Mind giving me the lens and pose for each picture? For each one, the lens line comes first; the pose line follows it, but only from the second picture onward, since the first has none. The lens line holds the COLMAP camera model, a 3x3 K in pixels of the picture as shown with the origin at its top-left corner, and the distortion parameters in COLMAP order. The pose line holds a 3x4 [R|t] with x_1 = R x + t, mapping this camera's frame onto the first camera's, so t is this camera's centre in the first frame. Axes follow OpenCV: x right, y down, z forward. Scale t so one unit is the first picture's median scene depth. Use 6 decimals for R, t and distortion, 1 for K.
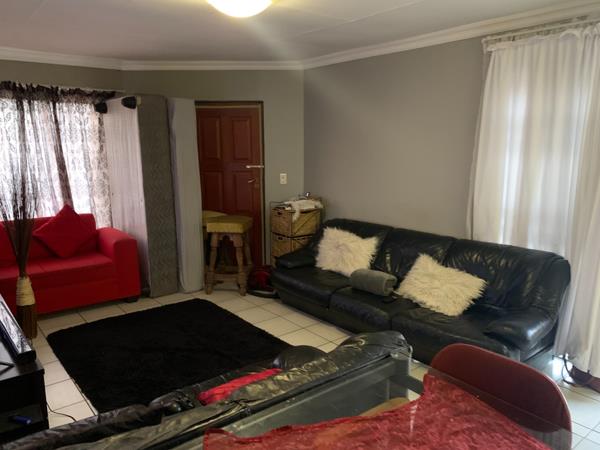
lens RADIAL K [[446.3, 0, 300.8], [0, 446.3, 219.8], [0, 0, 1]] dist [0.060417, -0.067988]
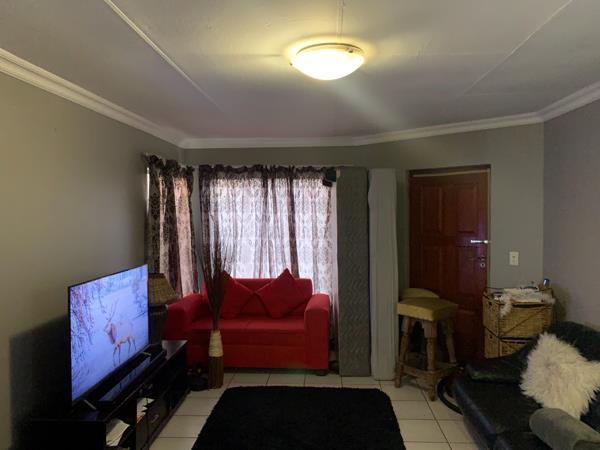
lens RADIAL K [[446.3, 0, 300.8], [0, 446.3, 219.8], [0, 0, 1]] dist [0.060417, -0.067988]
pose [[0.756708, 0.011000, -0.653661, 0.216507], [-0.108003, 0.988223, -0.108400, -0.037899], [0.644770, 0.152624, 0.748984, 0.182514]]
